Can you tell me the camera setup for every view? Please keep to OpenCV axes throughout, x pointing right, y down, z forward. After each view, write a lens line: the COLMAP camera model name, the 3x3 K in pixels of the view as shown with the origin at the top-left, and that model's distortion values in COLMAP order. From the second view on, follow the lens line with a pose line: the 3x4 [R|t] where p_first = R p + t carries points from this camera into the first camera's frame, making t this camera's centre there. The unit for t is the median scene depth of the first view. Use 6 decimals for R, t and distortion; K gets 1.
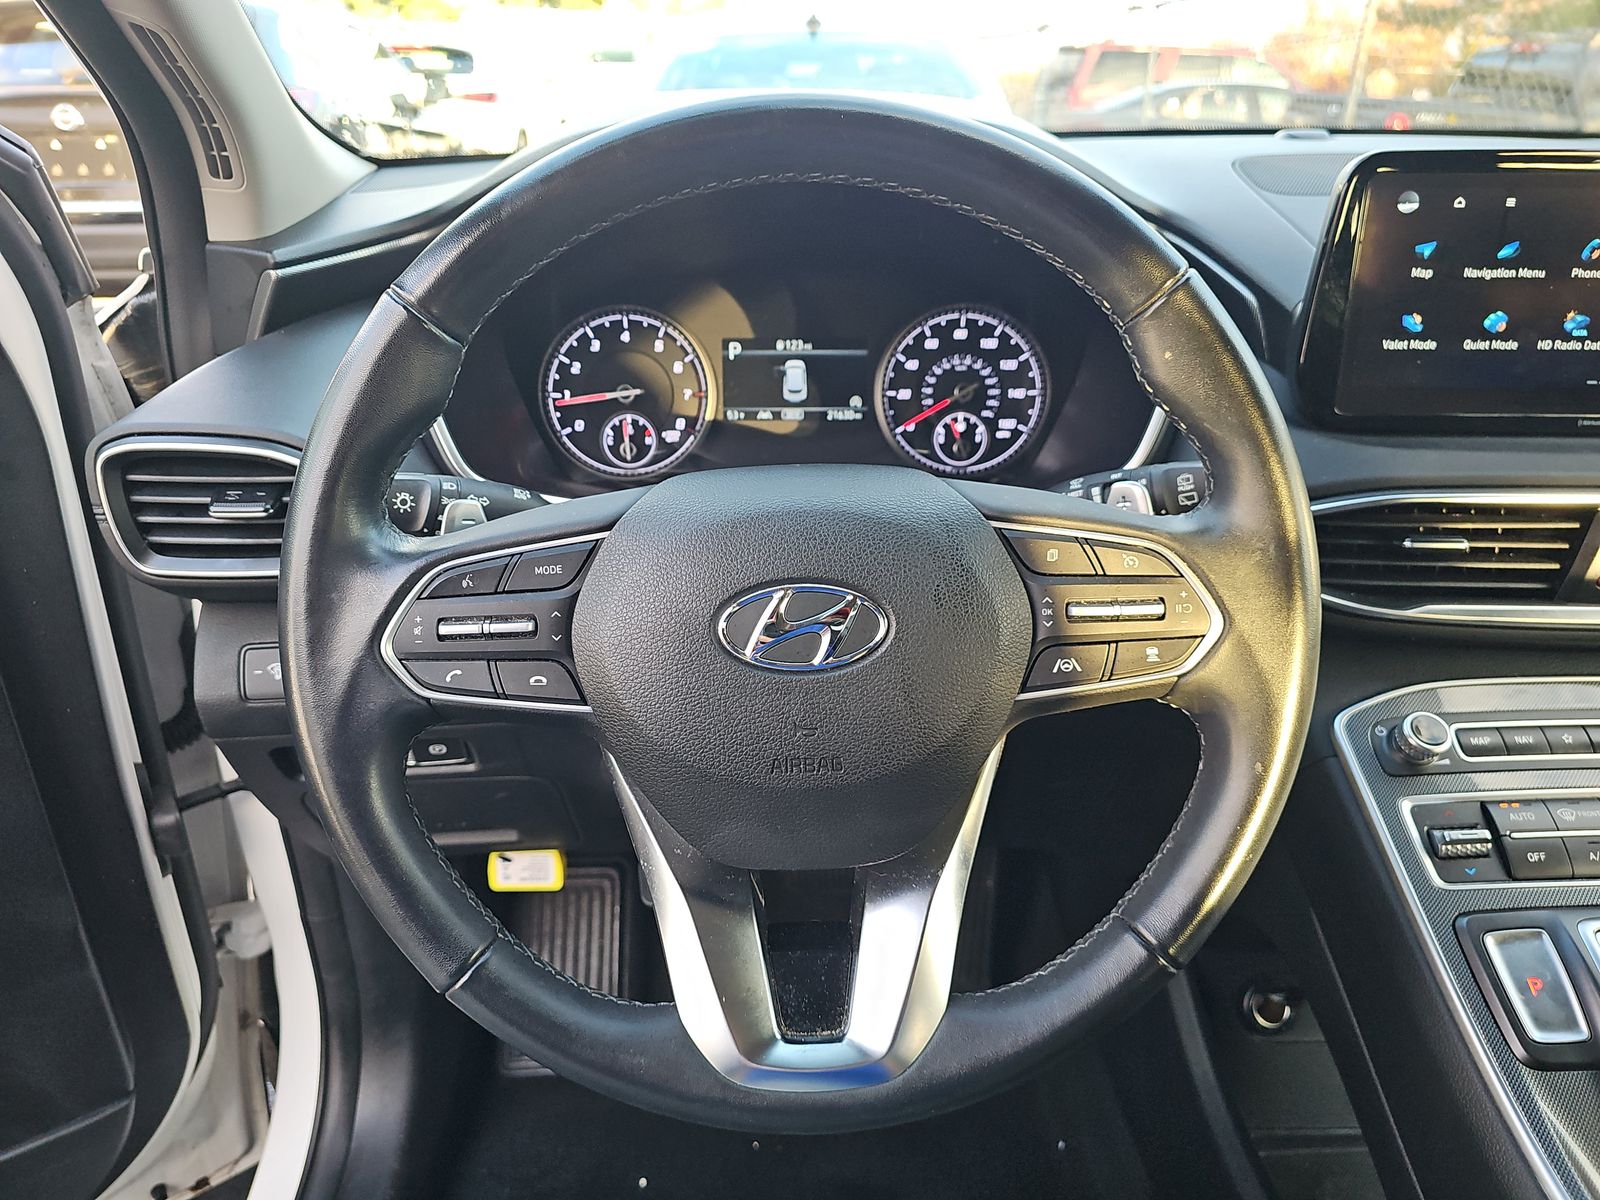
lens RADIAL K [[1068.5, 0, 792.8], [0, 1068.5, 608.0], [0, 0, 1]] dist [0.028730, -0.024676]
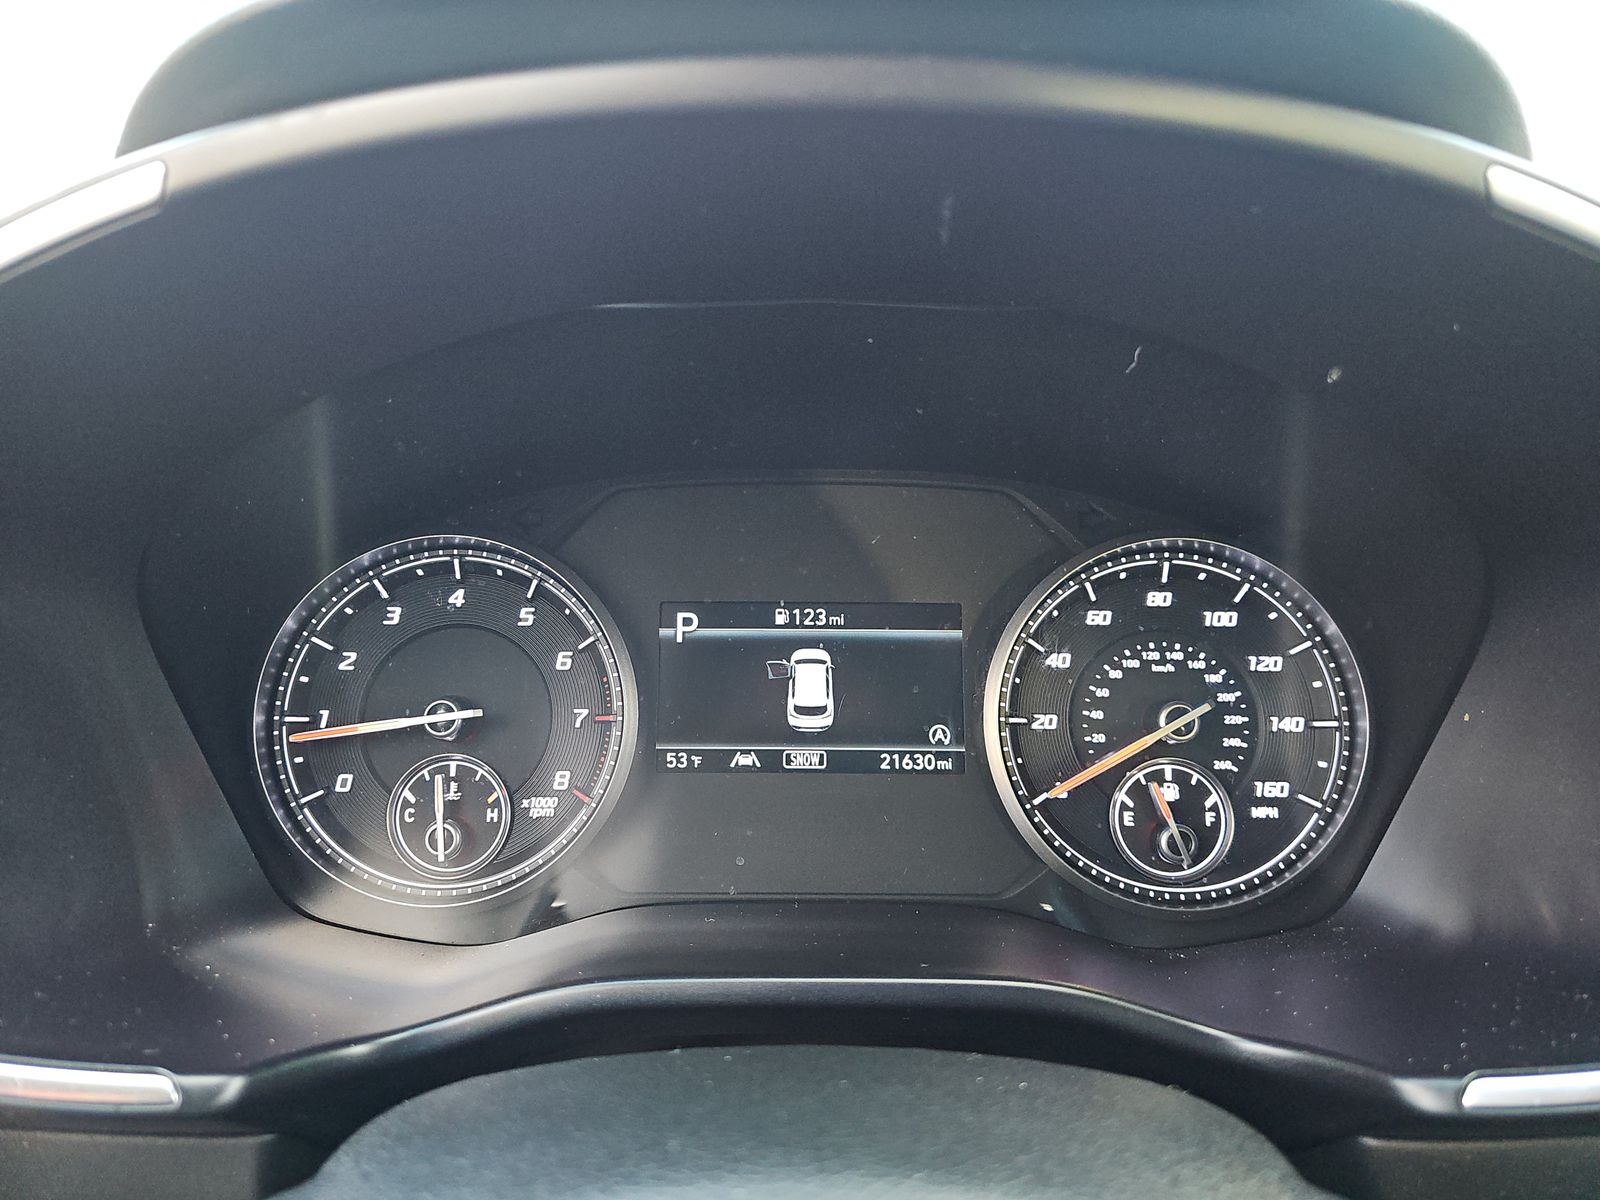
lens RADIAL K [[1068.5, 0, 784.9], [0, 1068.5, 603.2], [0, 0, 1]] dist [0.028730, -0.024676]
pose [[0.999608, 0.010170, -0.026078, 0.002400], [-0.015850, 0.973567, -0.227852, -0.143003], [0.023071, 0.228176, 0.973346, 0.534273]]
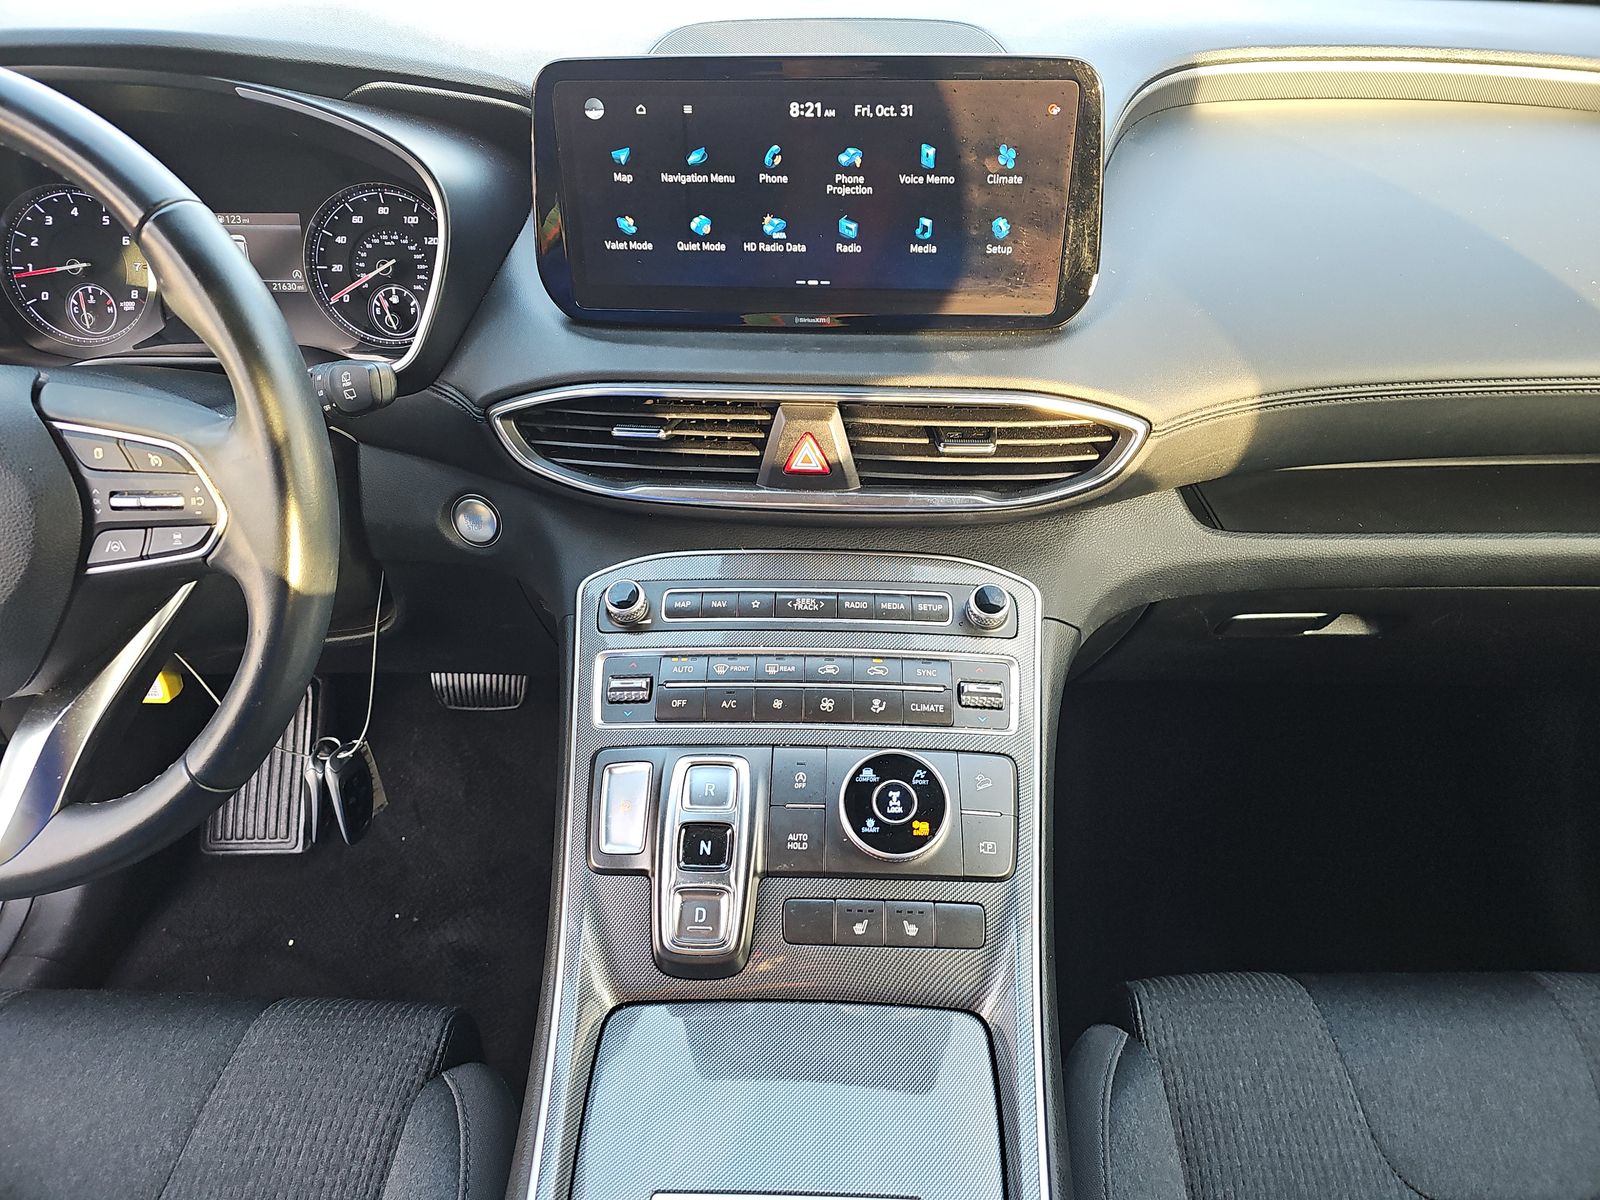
lens RADIAL K [[1068.5, 0, 799.9], [0, 1068.5, 601.8], [0, 0, 1]] dist [0.028730, -0.024676]
pose [[0.997866, 0.025772, -0.060002, 0.645326], [-0.015294, 0.985508, 0.168937, -0.059549], [0.063486, -0.167659, 0.983799, -0.088942]]
